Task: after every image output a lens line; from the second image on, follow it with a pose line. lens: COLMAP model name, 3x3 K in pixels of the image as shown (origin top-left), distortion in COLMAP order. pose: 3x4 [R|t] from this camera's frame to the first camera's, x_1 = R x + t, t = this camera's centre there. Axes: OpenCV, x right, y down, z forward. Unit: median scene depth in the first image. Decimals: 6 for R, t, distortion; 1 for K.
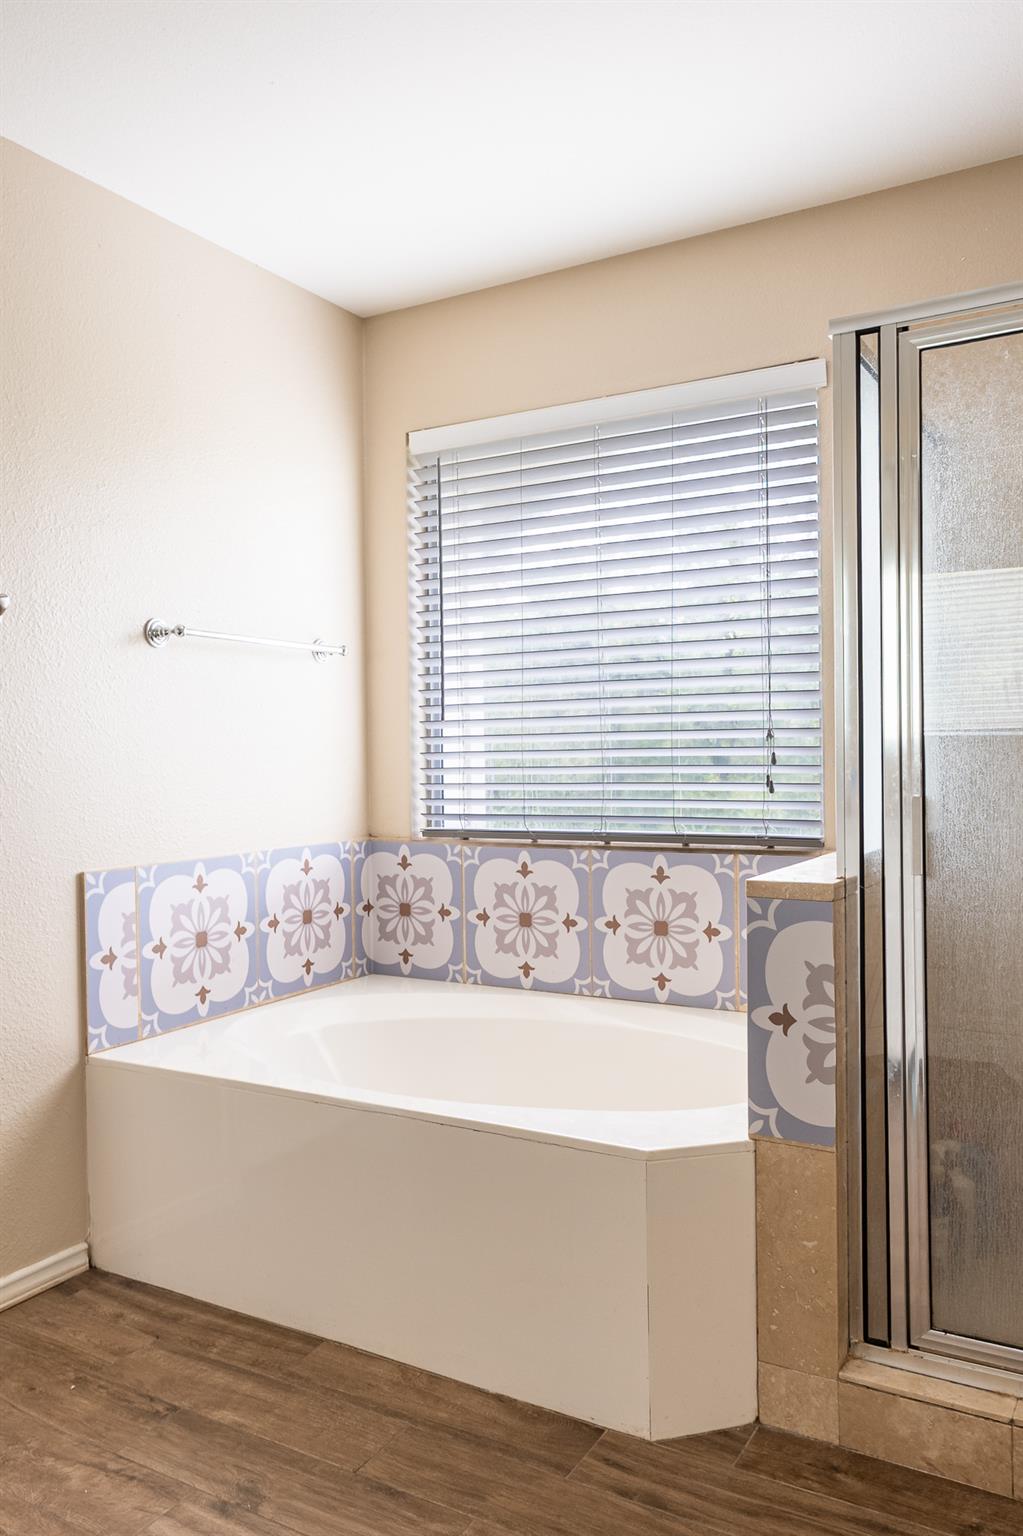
lens RADIAL K [[1157.7, 0, 508.7], [0, 1157.7, 769.8], [0, 0, 1]] dist [-0.008013, -0.004379]
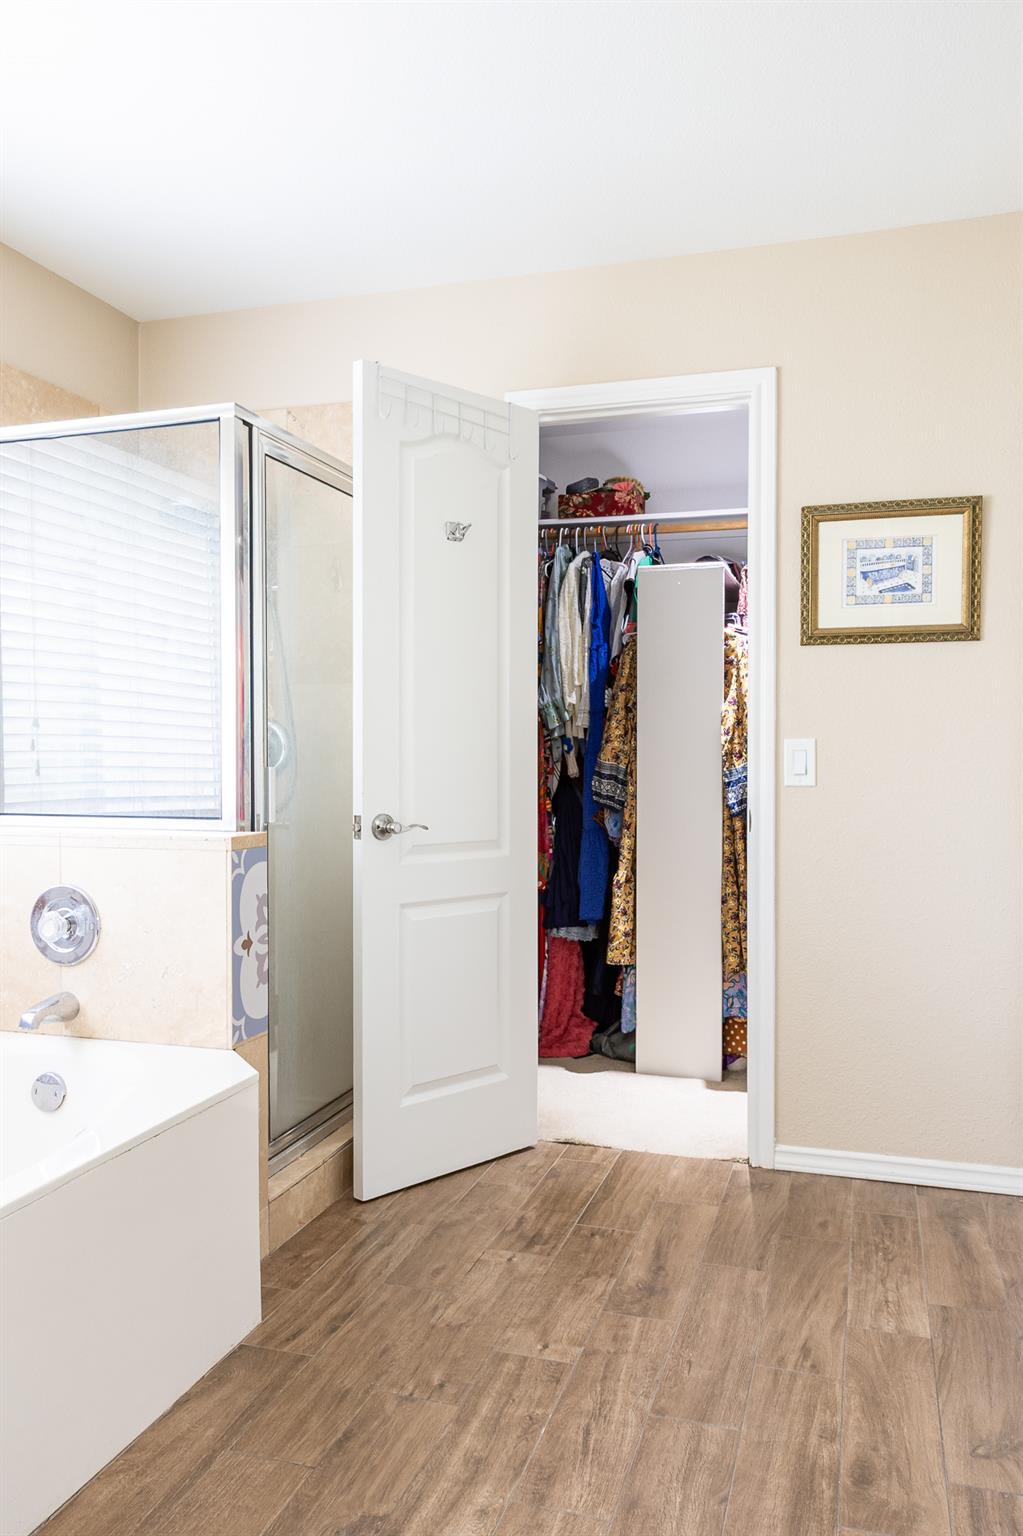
lens RADIAL K [[1157.7, 0, 508.5], [0, 1157.7, 764.2], [0, 0, 1]] dist [-0.008013, -0.004379]
pose [[-0.230820, 0.006993, 0.972971, -1.066365], [0.014633, 0.999886, -0.003715, 0.027811], [-0.972886, 0.013380, -0.230896, 1.015335]]
